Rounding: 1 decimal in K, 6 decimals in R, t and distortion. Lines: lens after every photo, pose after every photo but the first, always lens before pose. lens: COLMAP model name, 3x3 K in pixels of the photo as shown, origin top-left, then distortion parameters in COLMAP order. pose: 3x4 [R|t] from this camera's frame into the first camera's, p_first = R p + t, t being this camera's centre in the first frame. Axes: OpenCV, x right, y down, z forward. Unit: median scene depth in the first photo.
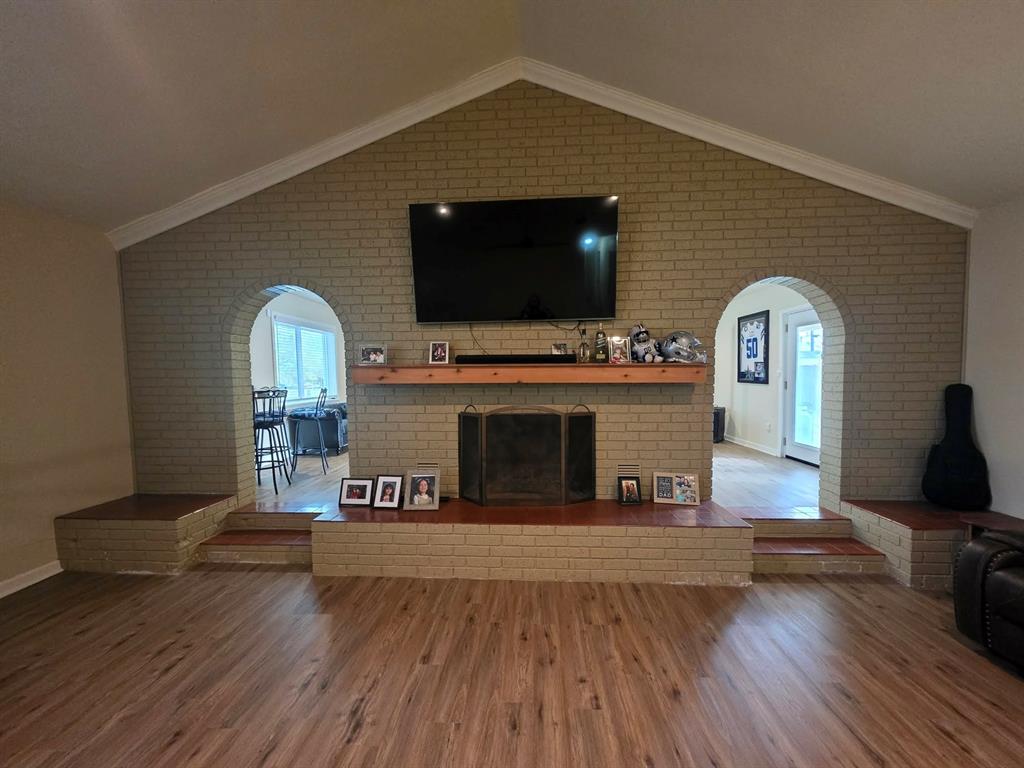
lens RADIAL K [[410.7, 0, 511.4], [0, 410.7, 394.7], [0, 0, 1]] dist [0.002927, -0.000415]
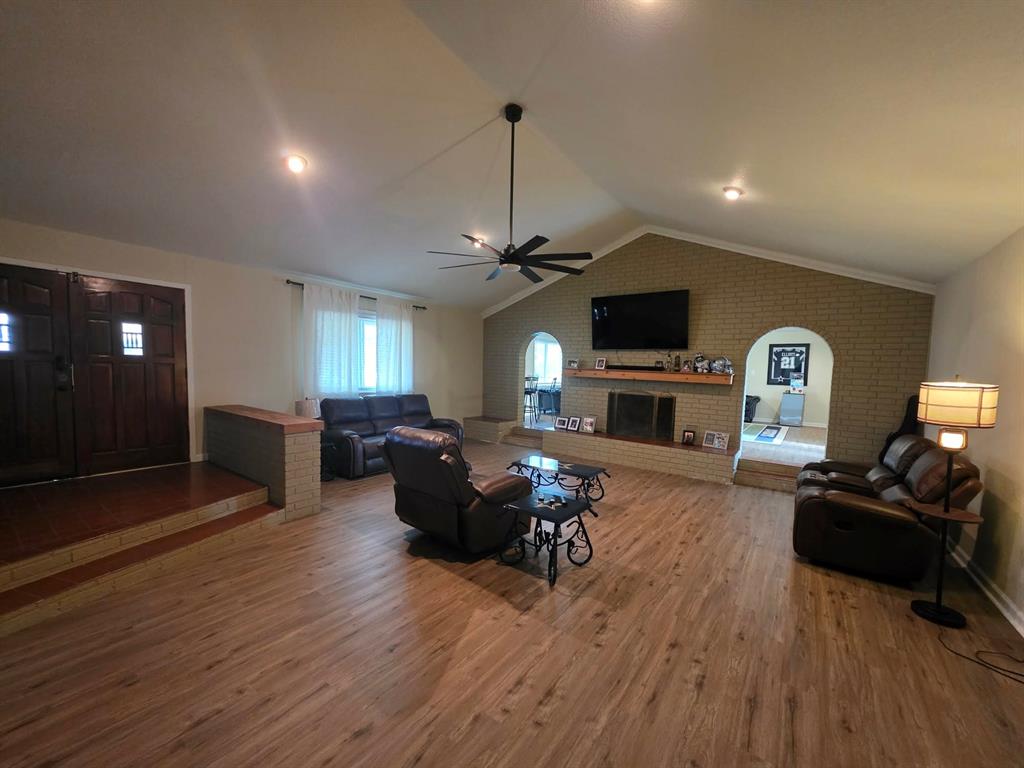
lens RADIAL K [[410.7, 0, 511.4], [0, 410.7, 394.7], [0, 0, 1]] dist [0.002927, -0.000415]
pose [[0.841210, 0.073994, -0.535622, 0.607595], [-0.066262, 0.997233, 0.033697, 0.019953], [0.536634, 0.007146, 0.843785, -1.095136]]
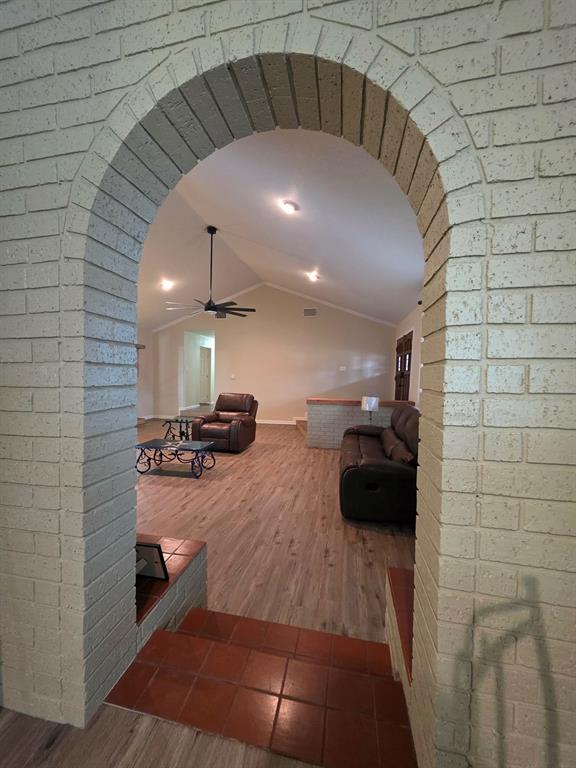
lens RADIAL K [[308.0, 0, 278.3], [0, 308.0, 381.8], [0, 0, 1]] dist [0.002927, -0.000415]
pose [[-0.985299, -0.004838, 0.170770, -0.644777], [0.007233, 0.997521, 0.069993, -0.048884], [-0.170685, 0.070199, -0.982822, 1.376706]]
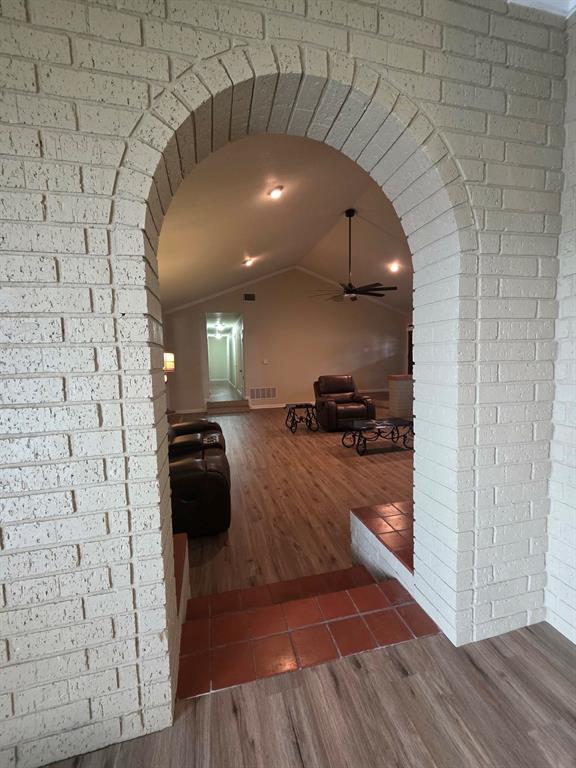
lens RADIAL K [[308.0, 0, 278.3], [0, 308.0, 381.8], [0, 0, 1]] dist [0.002927, -0.000415]
pose [[-0.963311, 0.057875, -0.262073, 0.771703], [0.026385, 0.992165, 0.122120, -0.054944], [0.267087, 0.110725, -0.957290, 1.350262]]
